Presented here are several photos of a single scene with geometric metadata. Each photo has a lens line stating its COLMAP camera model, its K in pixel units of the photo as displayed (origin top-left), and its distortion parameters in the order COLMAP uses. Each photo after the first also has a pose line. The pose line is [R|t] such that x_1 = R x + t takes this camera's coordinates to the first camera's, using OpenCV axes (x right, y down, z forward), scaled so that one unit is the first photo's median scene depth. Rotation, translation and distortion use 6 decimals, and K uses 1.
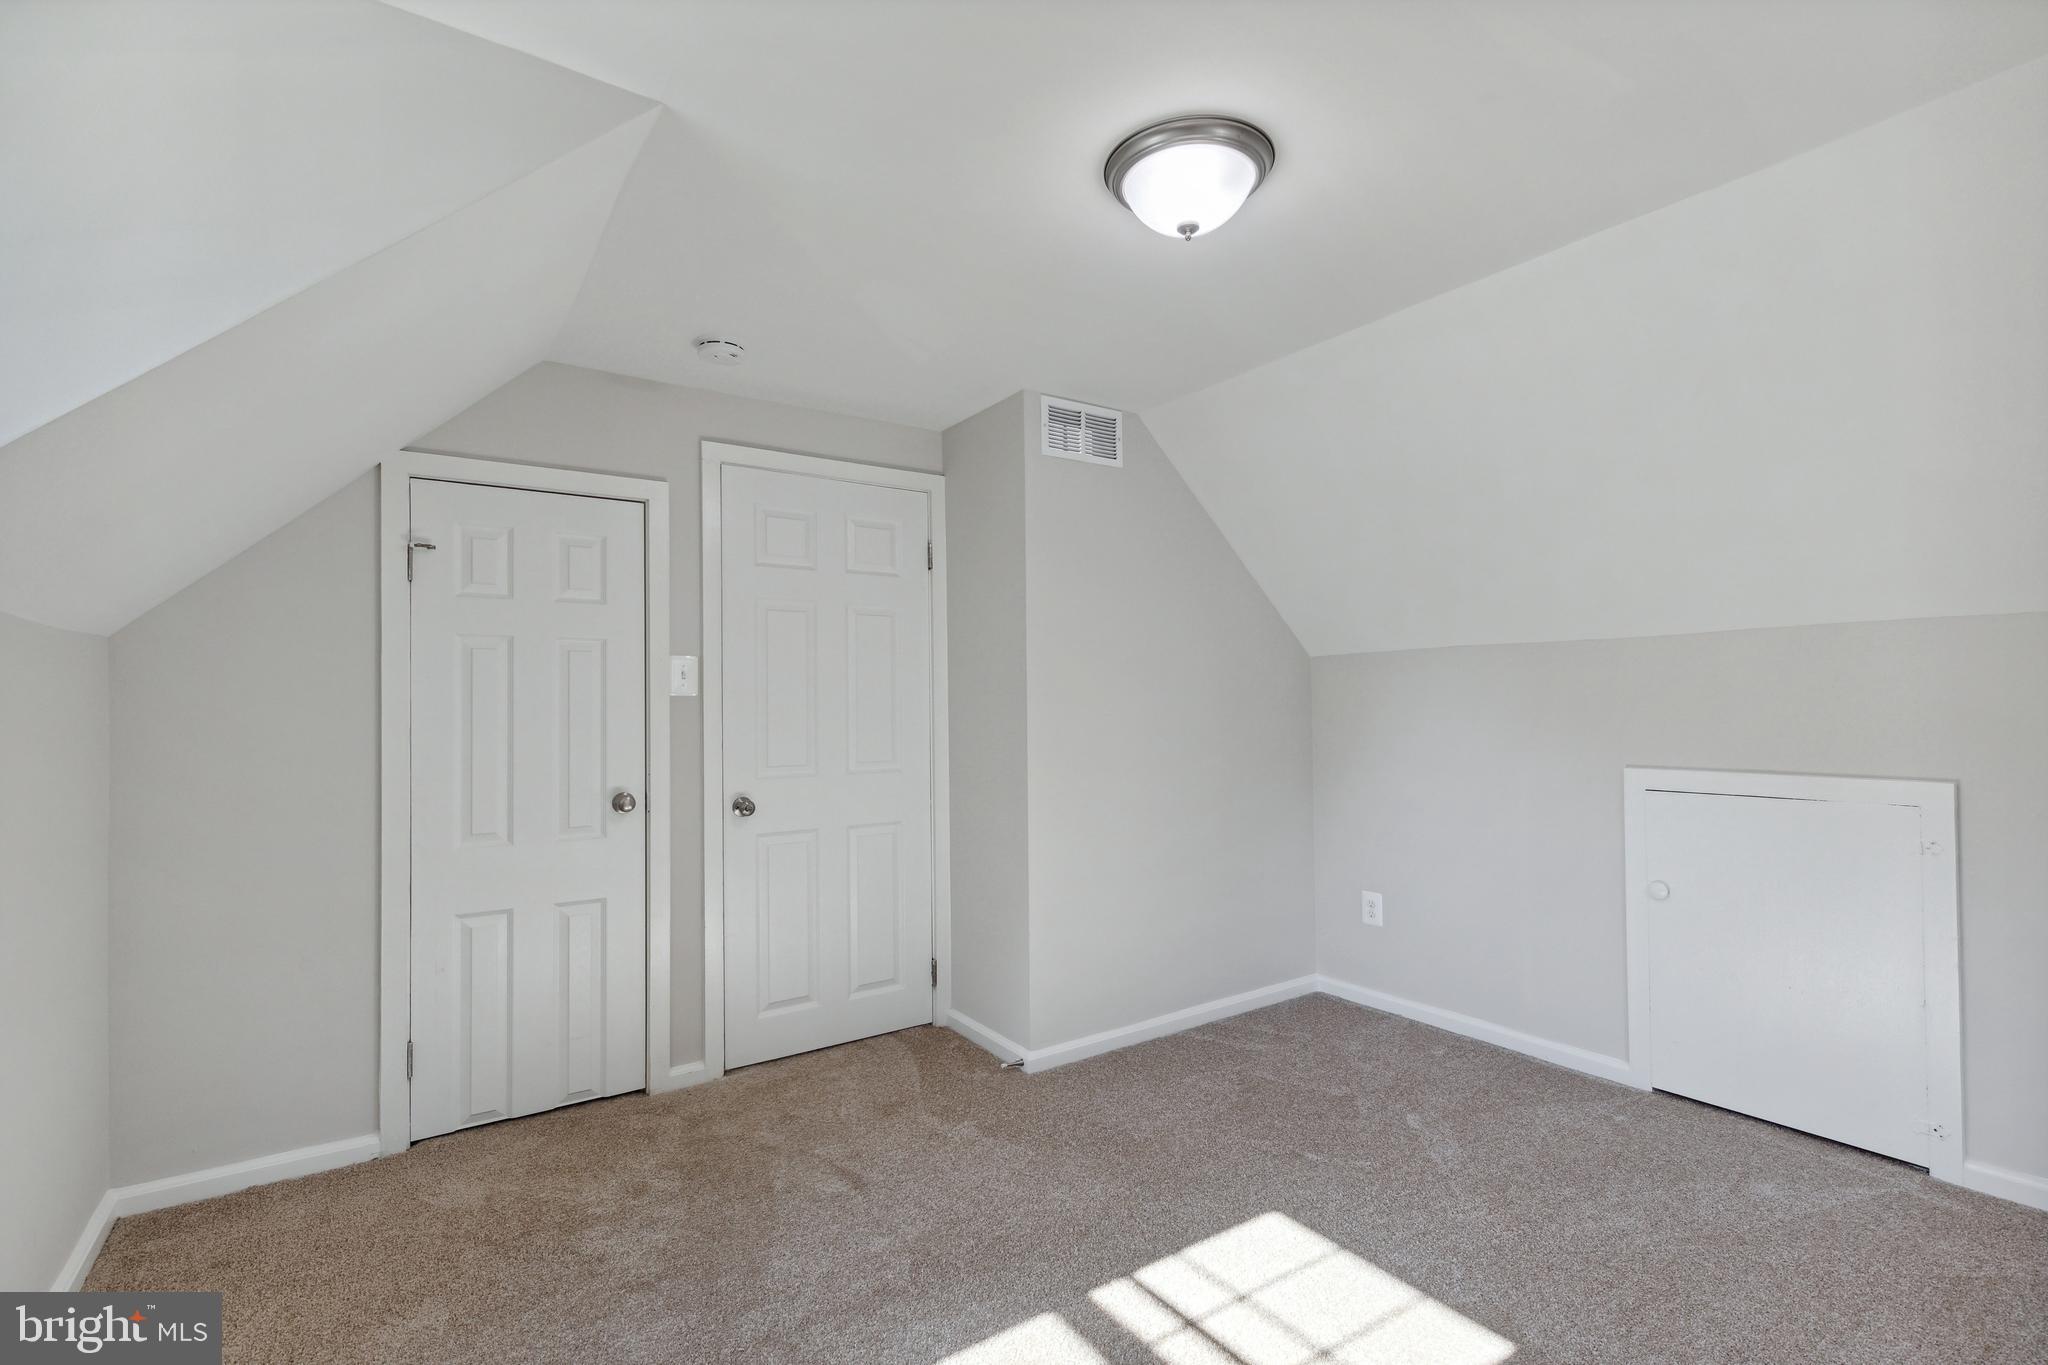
lens RADIAL K [[937.4, 0, 1024.0], [0, 937.4, 682.5], [0, 0, 1]] dist [-0.000441, -0.000130]
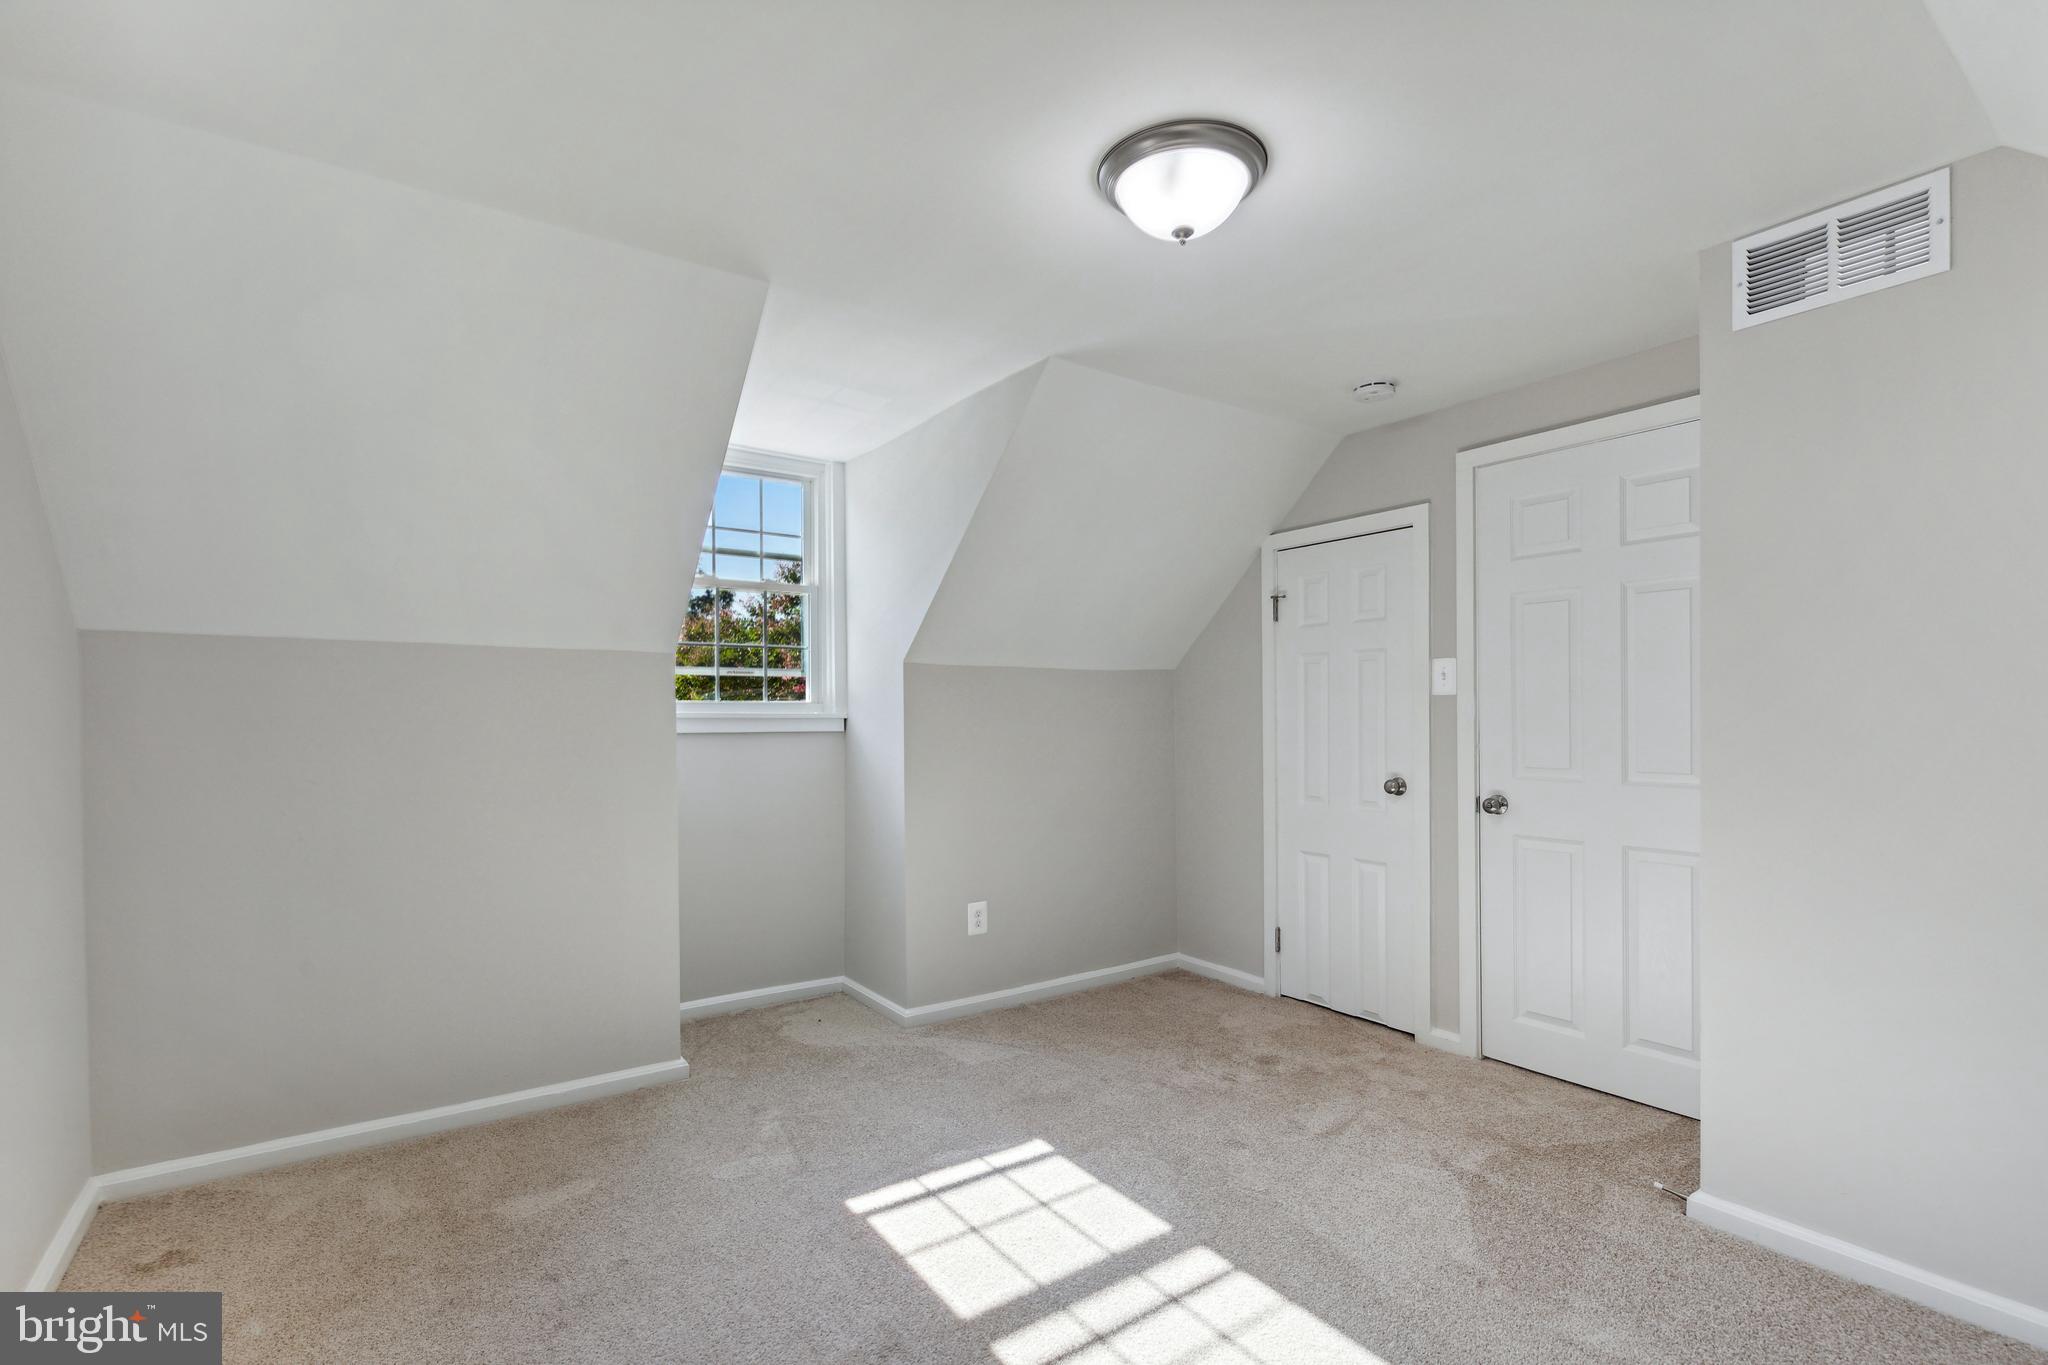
lens RADIAL K [[938.3, 0, 1010.8], [0, 938.3, 706.3], [0, 0, 1]] dist [0.001400, -0.000964]
pose [[-0.003365, 0.005379, -0.999980, 0.816101], [0.033235, 0.999434, 0.005264, 0.005113], [0.999442, -0.033217, -0.003542, 0.558559]]
